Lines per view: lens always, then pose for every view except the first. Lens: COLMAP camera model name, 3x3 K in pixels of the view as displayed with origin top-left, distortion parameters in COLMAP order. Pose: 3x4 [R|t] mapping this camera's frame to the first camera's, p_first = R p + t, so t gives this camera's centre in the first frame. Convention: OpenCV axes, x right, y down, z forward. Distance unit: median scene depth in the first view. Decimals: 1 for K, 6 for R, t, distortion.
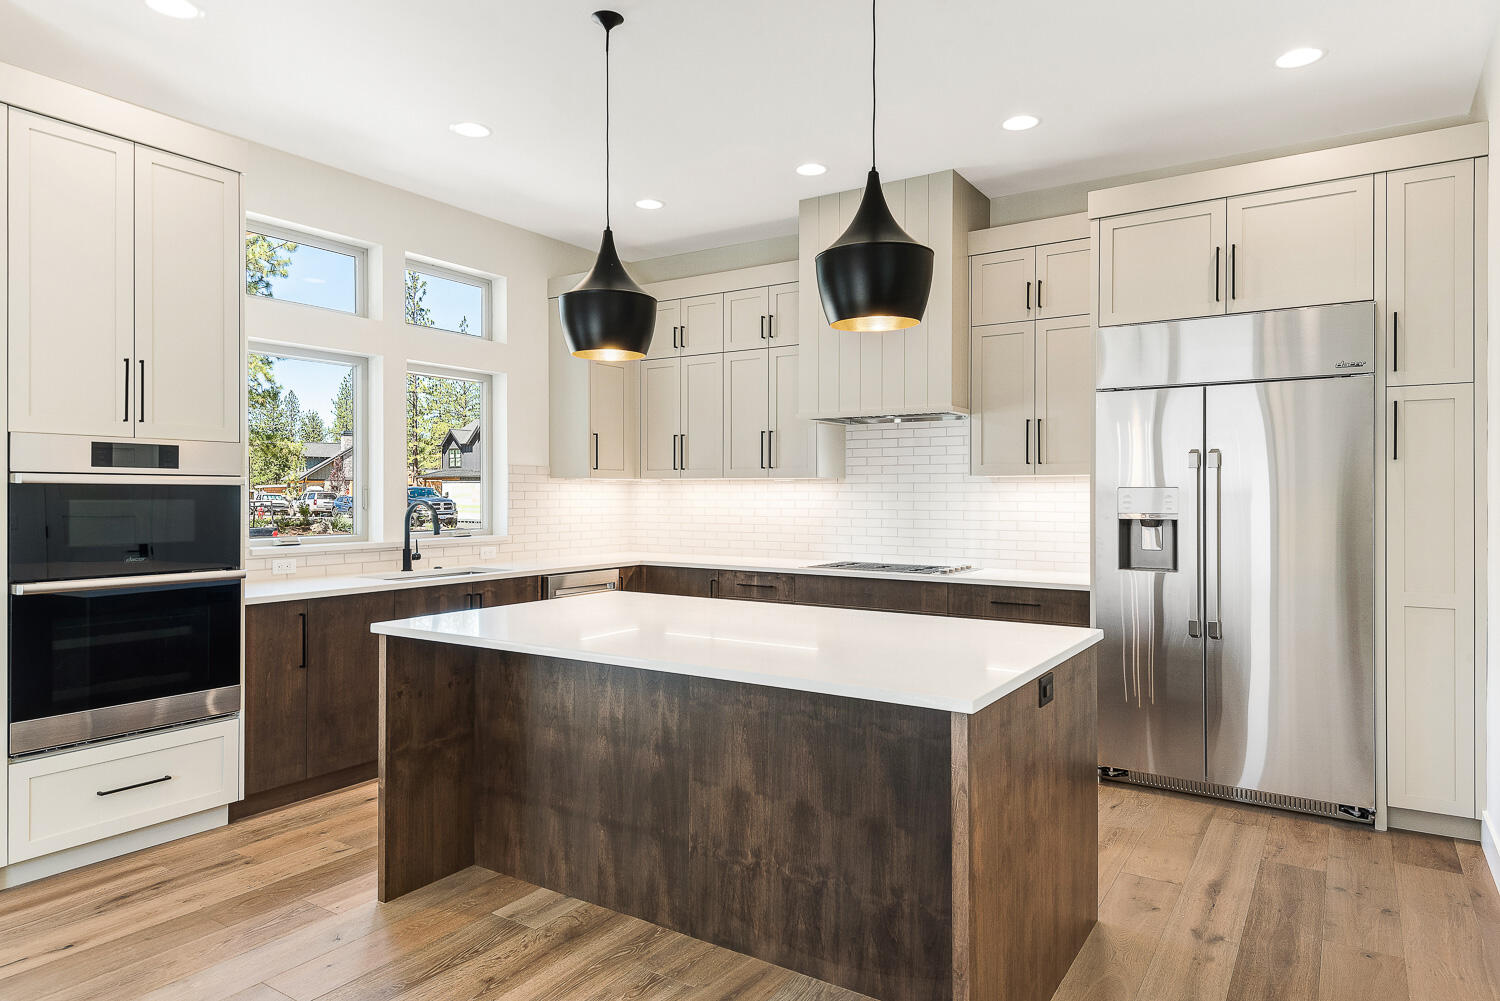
lens RADIAL K [[936.7, 0, 750.2], [0, 936.7, 488.2], [0, 0, 1]] dist [0.023687, -0.006407]
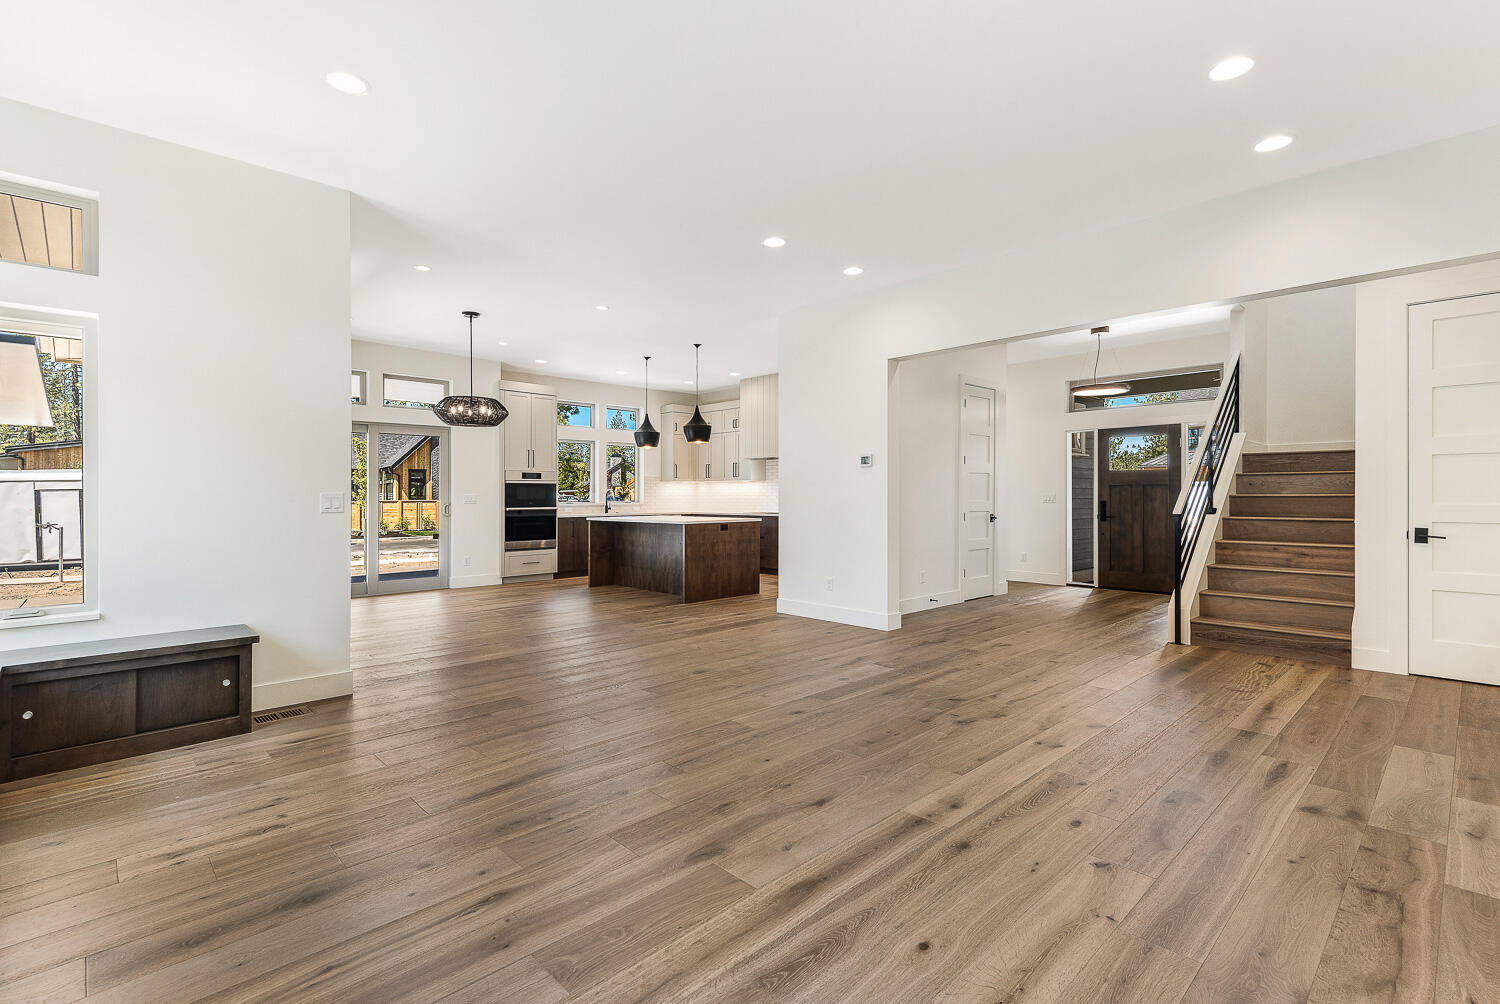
lens RADIAL K [[691.5, 0, 756.6], [0, 691.5, 475.4], [0, 0, 1]] dist [0.017228, -0.011021]
pose [[0.978803, -0.011532, -0.204480, 0.804965], [0.006784, 0.999691, -0.023906, 0.035618], [0.204692, 0.022012, 0.978579, -1.536495]]
